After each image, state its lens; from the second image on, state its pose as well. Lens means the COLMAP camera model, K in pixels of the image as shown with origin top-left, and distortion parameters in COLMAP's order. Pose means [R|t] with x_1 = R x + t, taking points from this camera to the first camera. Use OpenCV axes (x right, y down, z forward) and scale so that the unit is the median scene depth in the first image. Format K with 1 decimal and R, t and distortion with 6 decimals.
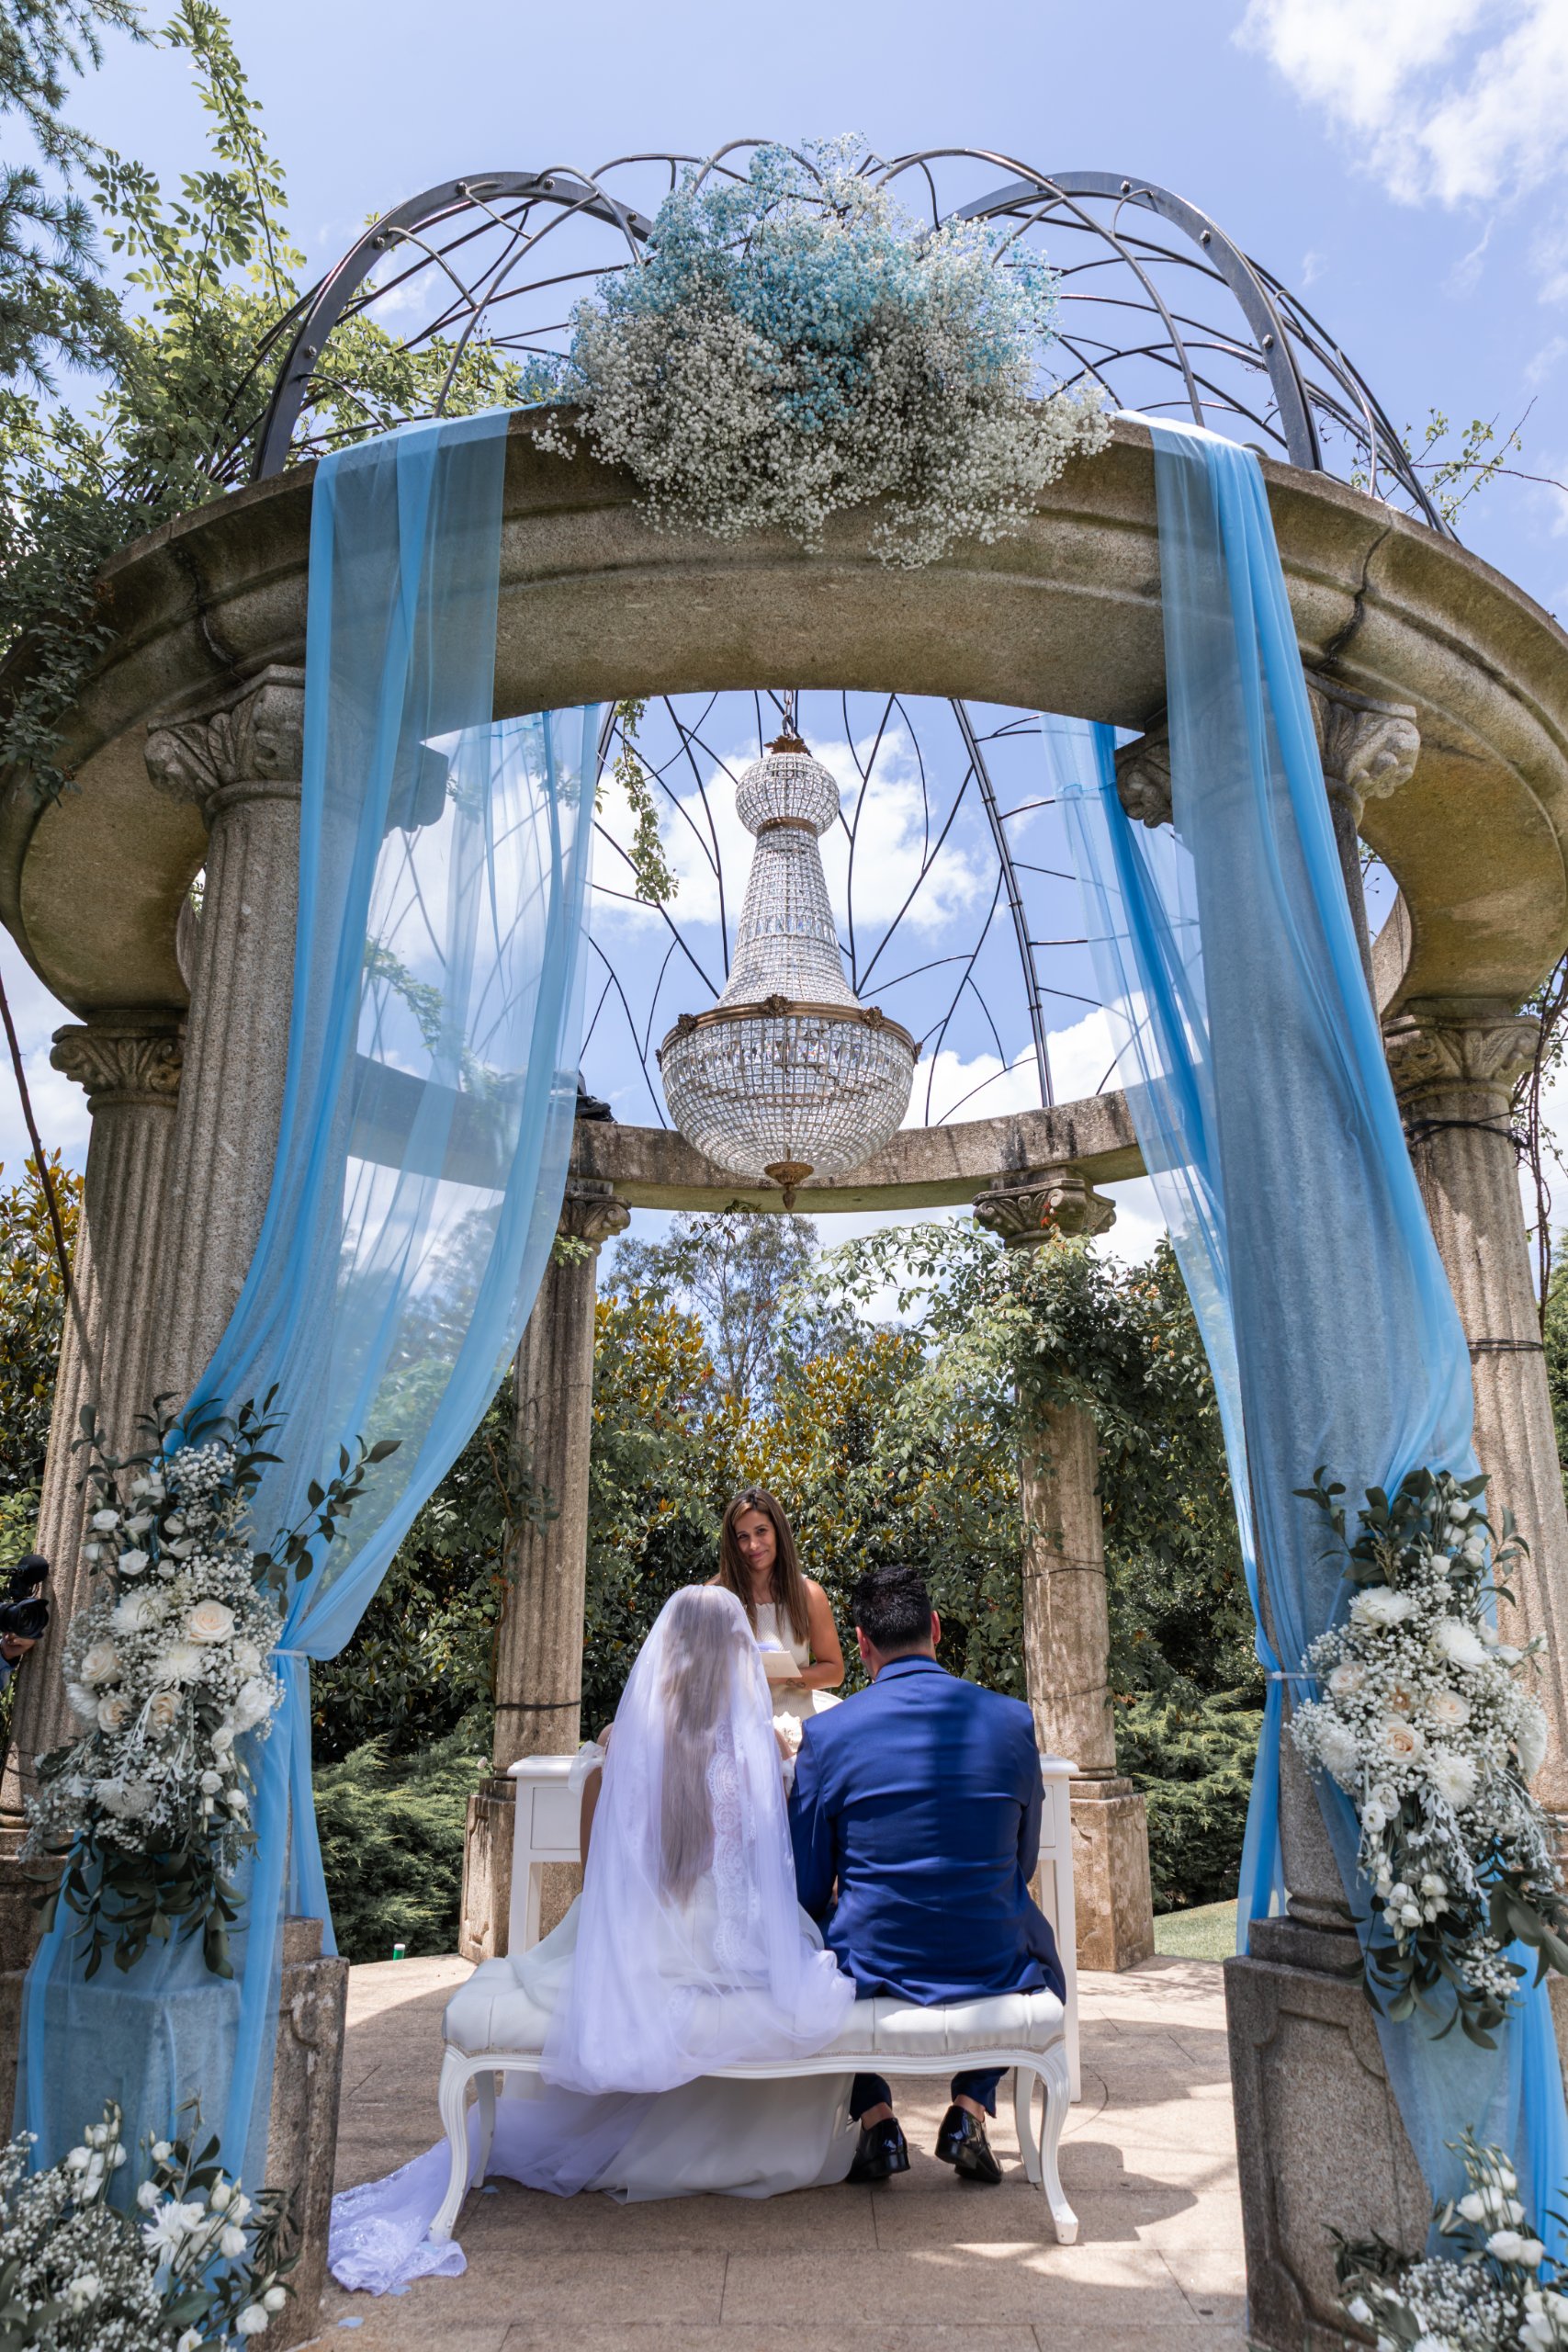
lens RADIAL K [[1603.7, 0, 784.0], [0, 1603.7, 1176.0], [0, 0, 1]] dist [-0.002421, 0.003833]
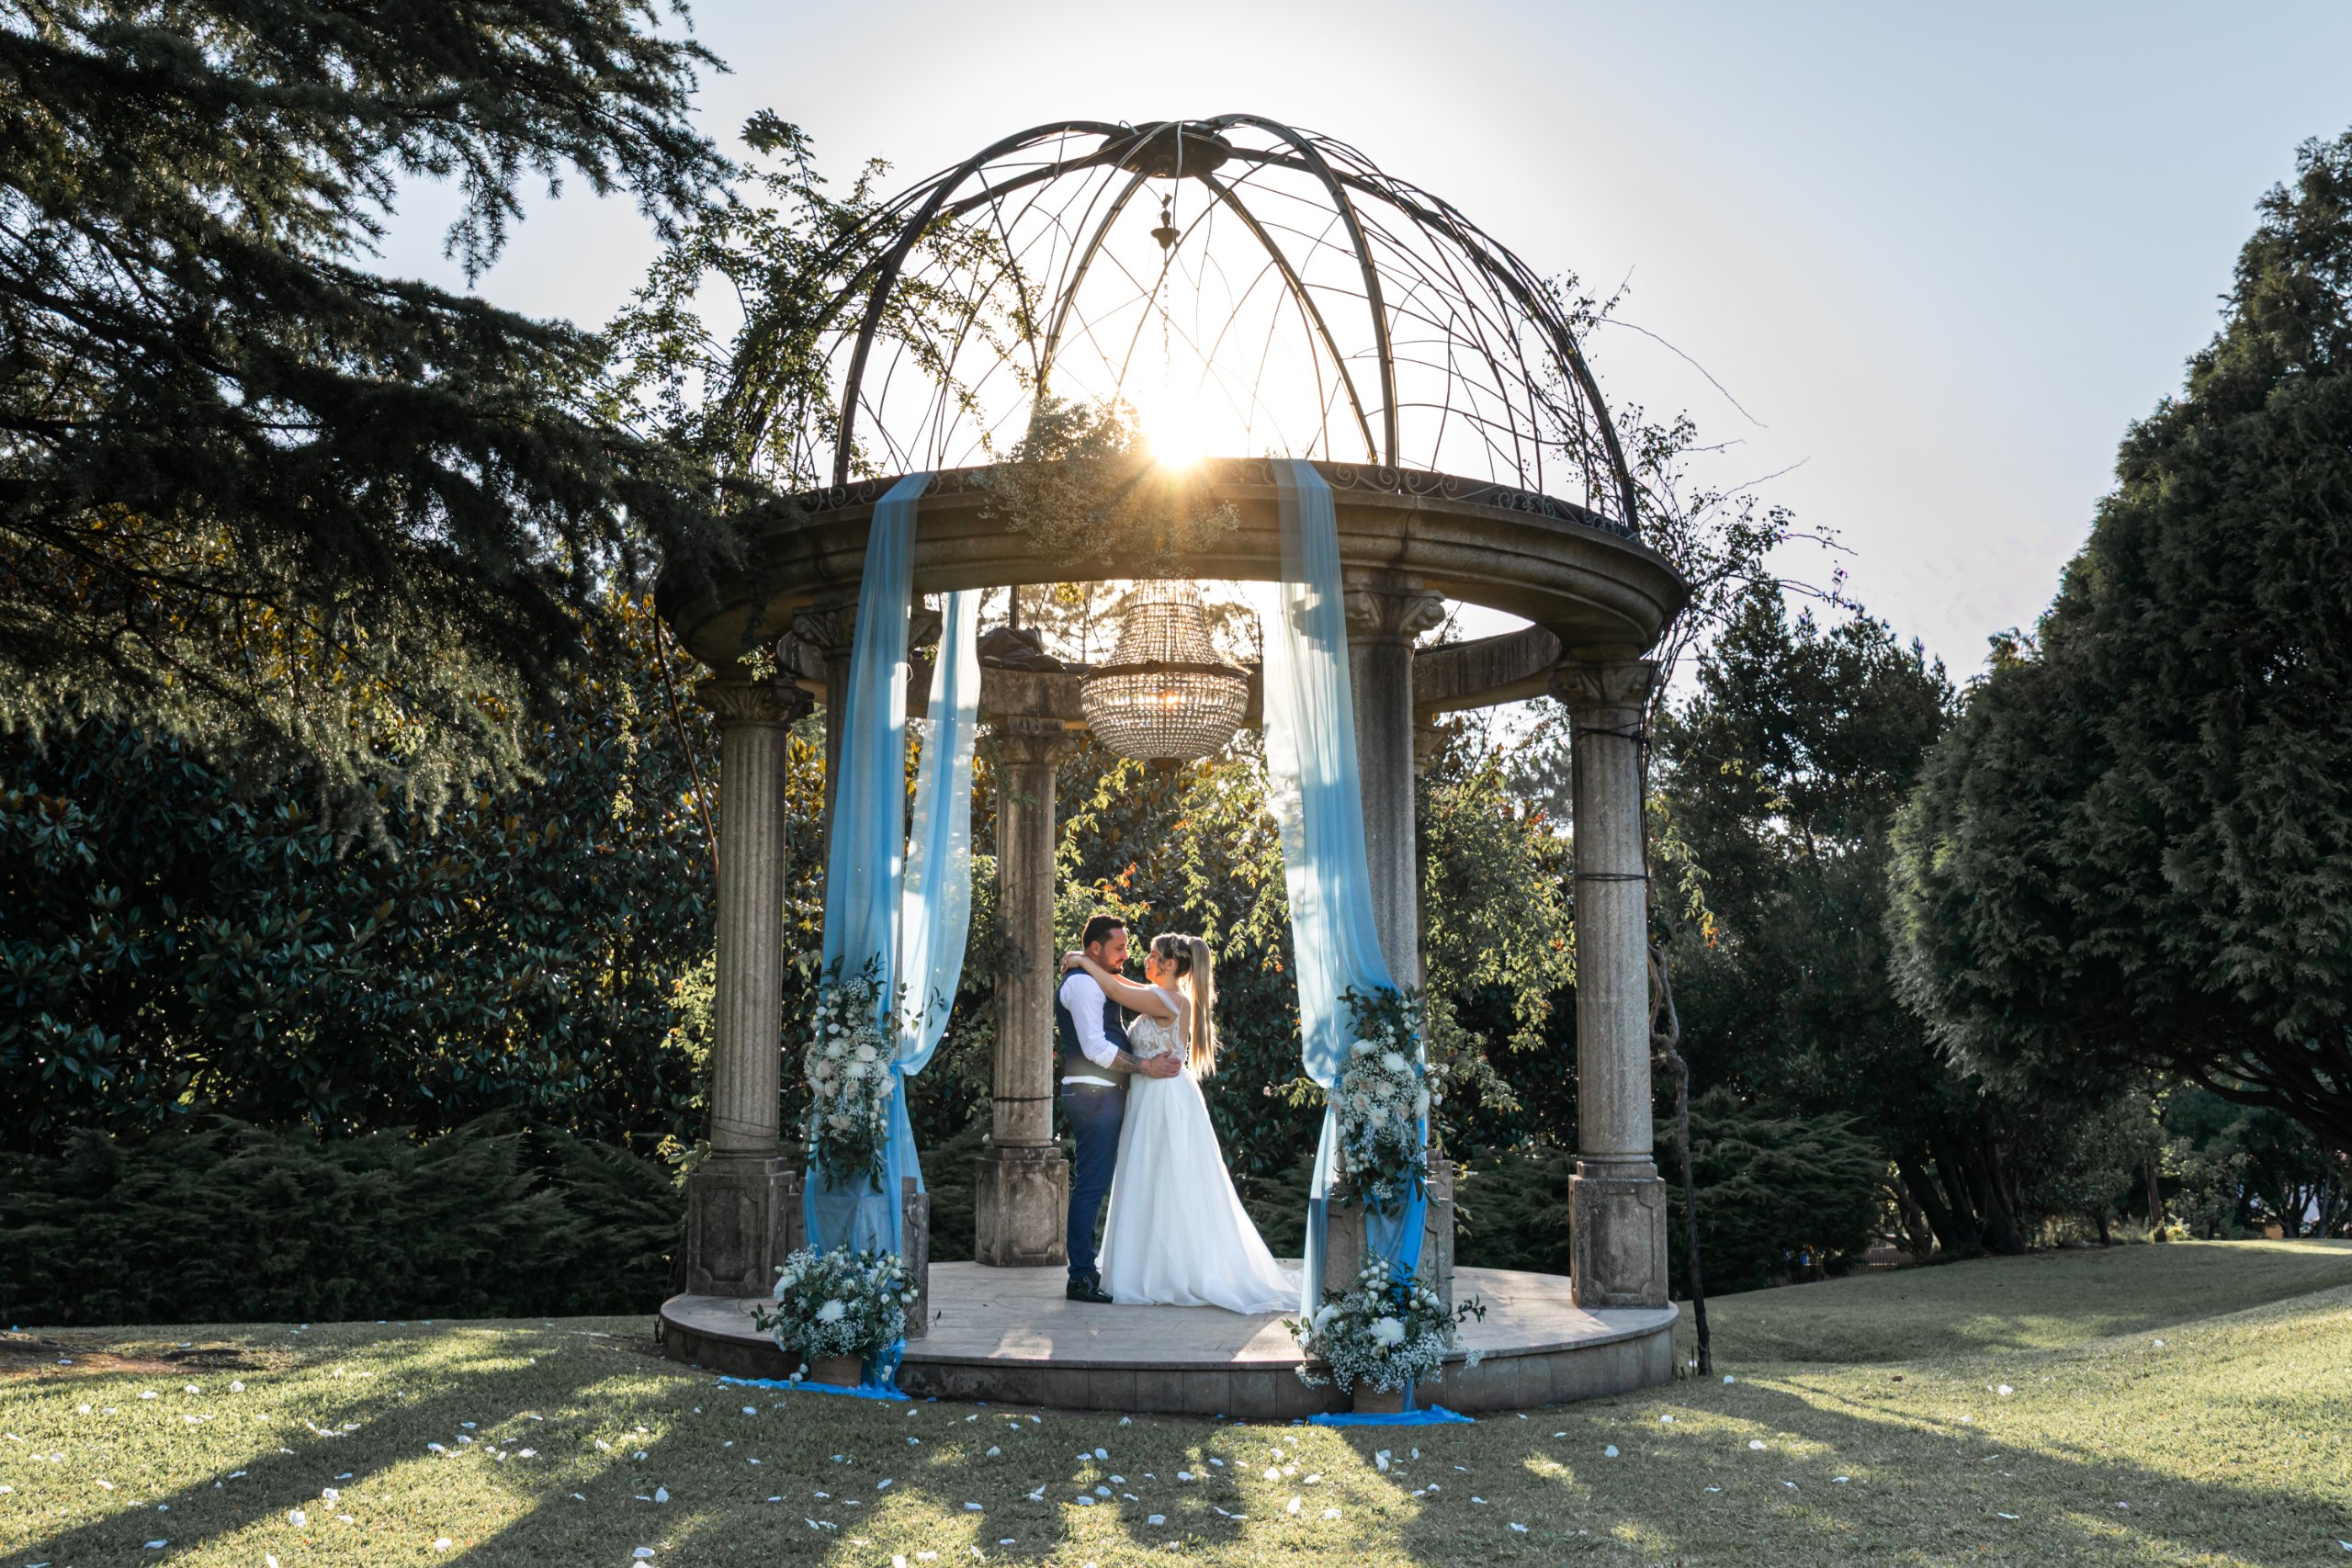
lens RADIAL K [[2346.1, 0, 1176.0], [0, 2346.1, 784.0], [0, 0, 1]] dist [0.007327, 0.011166]
pose [[0.995043, -0.009845, -0.098962, 0.444007], [0.026847, 0.984735, 0.171975, -0.694464], [0.095758, -0.173779, 0.980118, -2.275179]]
